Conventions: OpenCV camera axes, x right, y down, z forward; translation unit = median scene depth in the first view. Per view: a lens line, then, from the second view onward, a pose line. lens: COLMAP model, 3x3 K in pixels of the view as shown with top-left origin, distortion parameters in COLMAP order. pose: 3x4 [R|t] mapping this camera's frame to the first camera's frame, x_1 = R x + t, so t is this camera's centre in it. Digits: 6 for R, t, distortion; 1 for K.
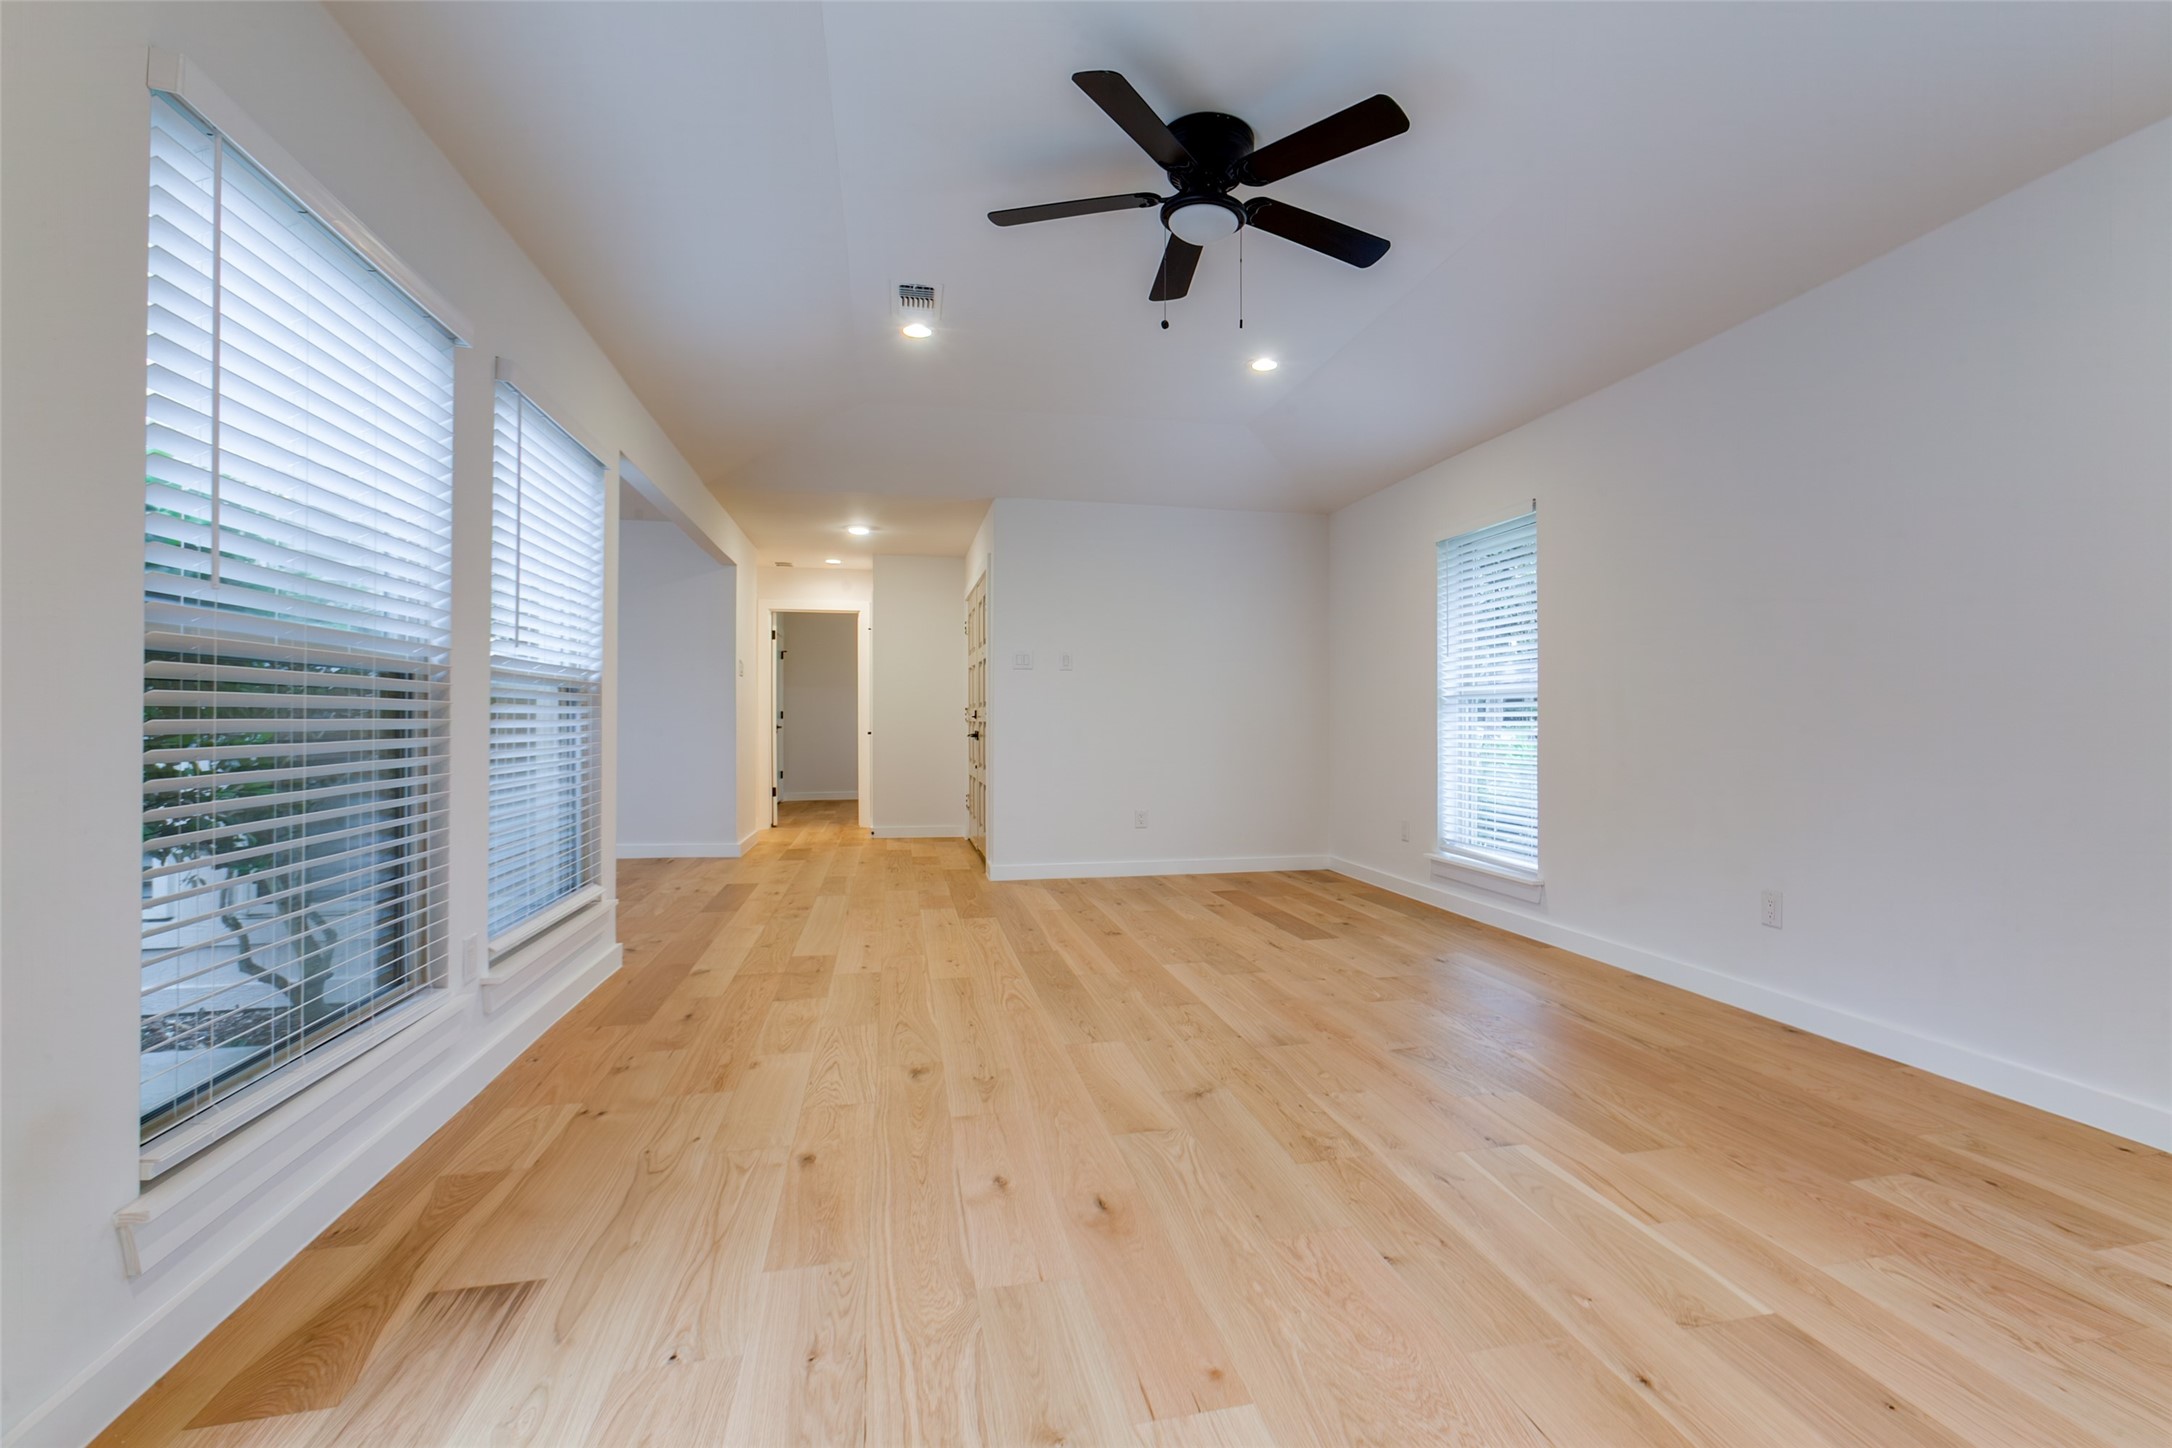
lens RADIAL K [[996.2, 0, 1135.8], [0, 996.2, 704.3], [0, 0, 1]] dist [0.001286, 0.014061]
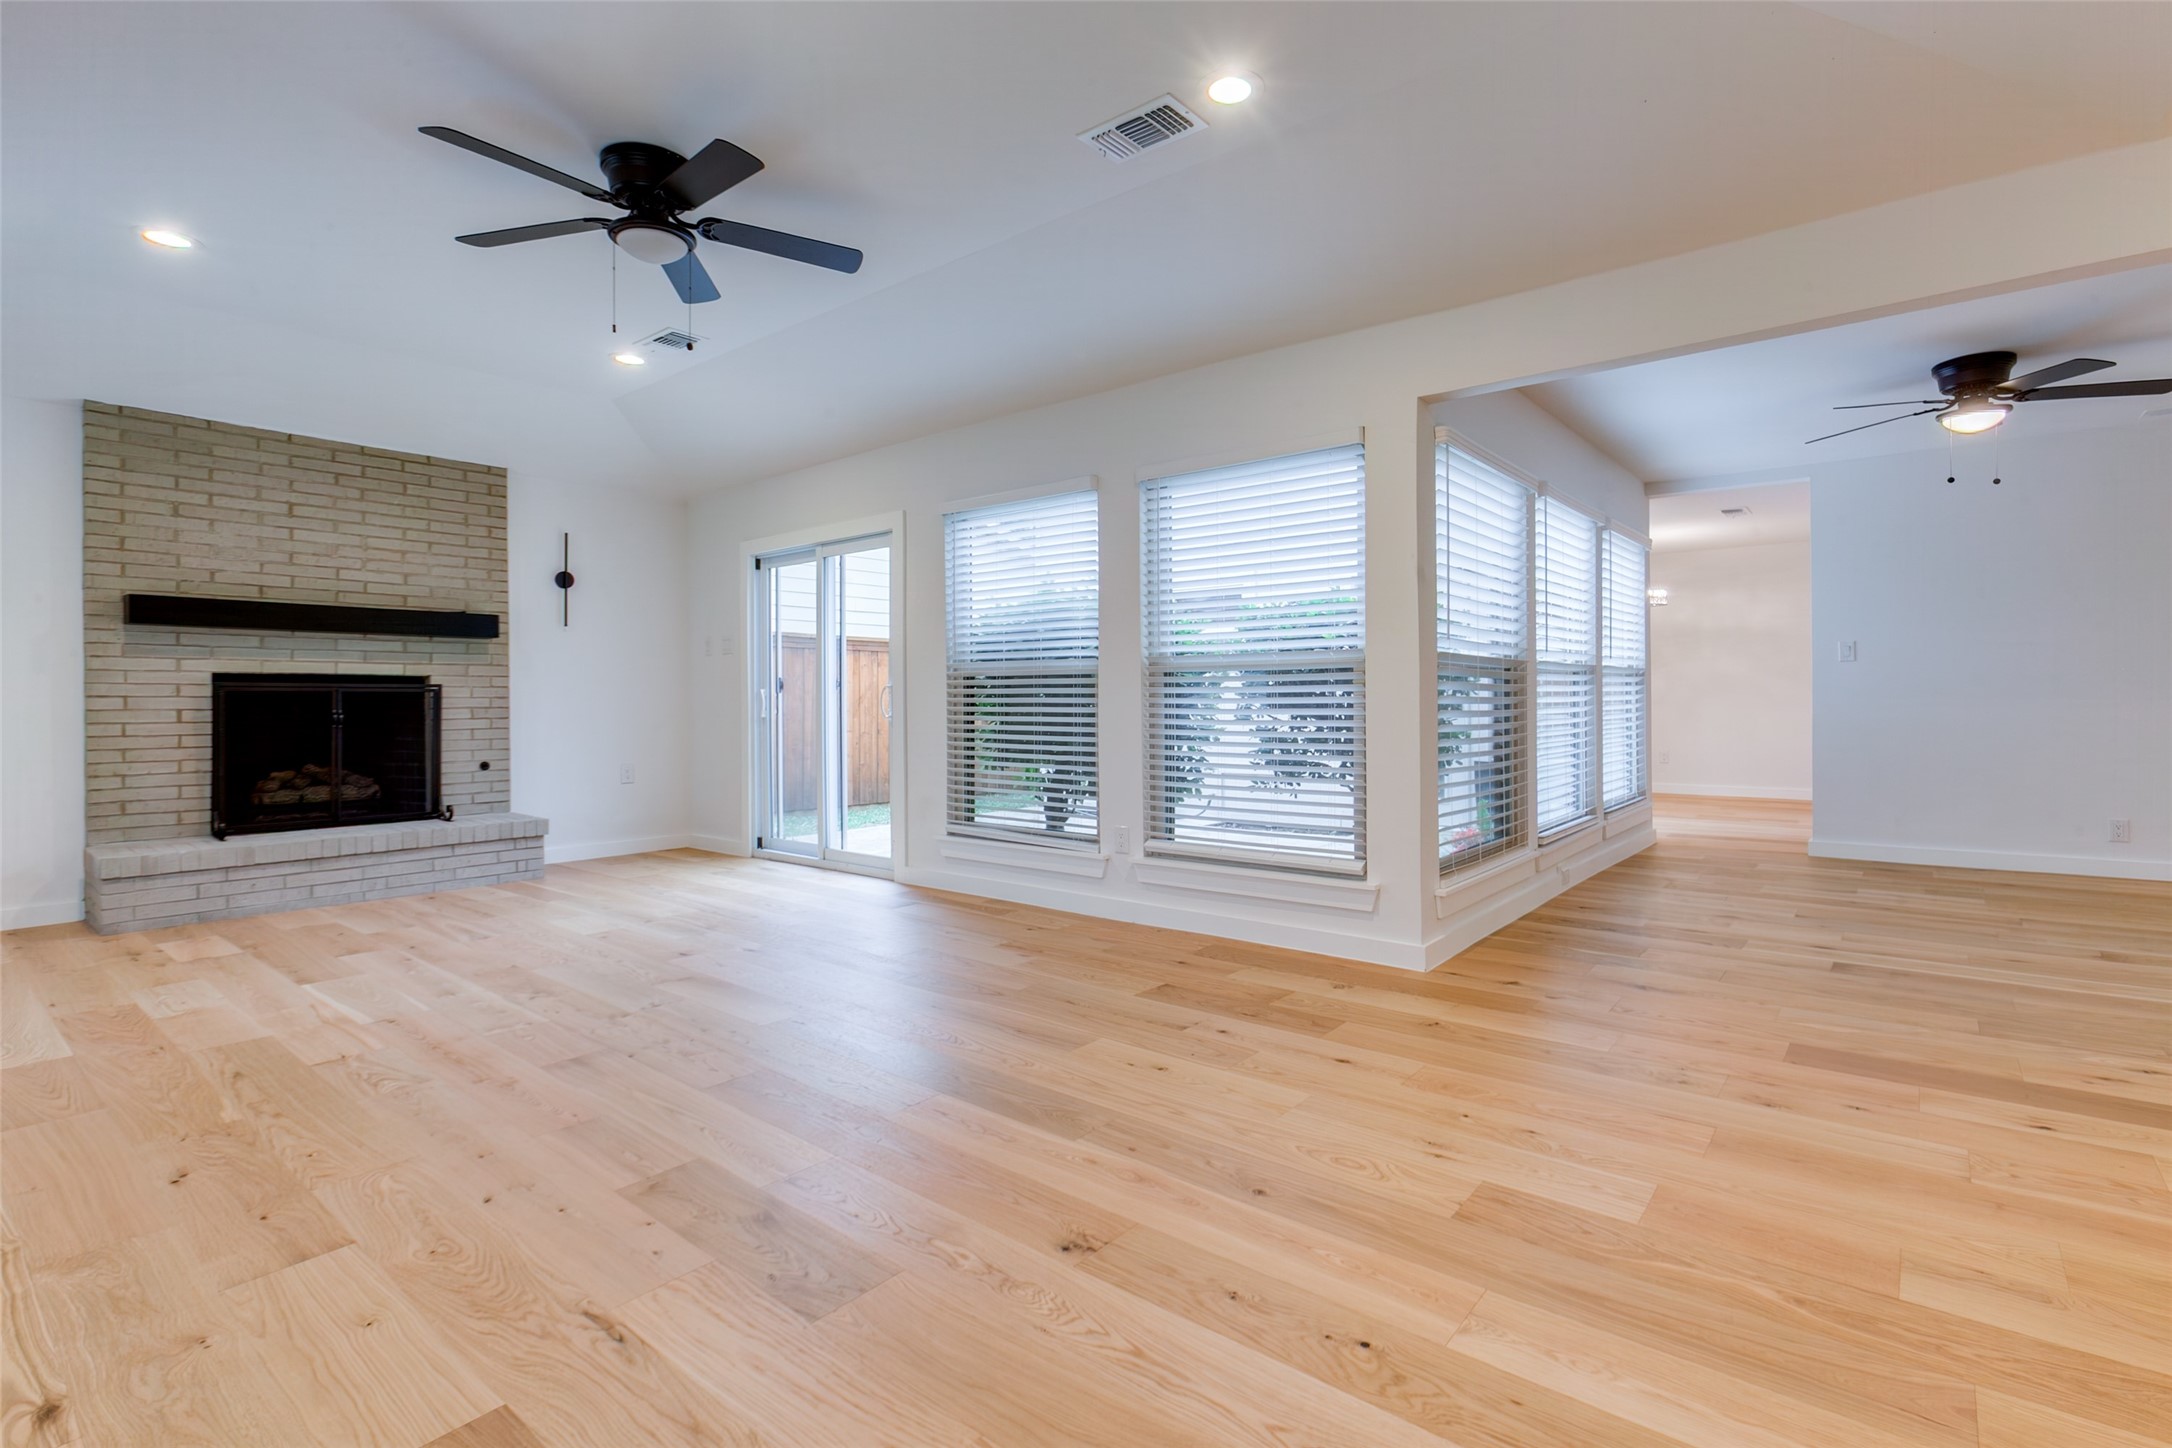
lens RADIAL K [[987.6, 0, 1155.1], [0, 987.6, 702.0], [0, 0, 1]] dist [-0.018915, 0.013404]
pose [[-0.774419, 0.008429, -0.632618, 0.333809], [0.016461, 0.999841, -0.006829, 0.037141], [0.632459, -0.015702, -0.774434, 2.260597]]
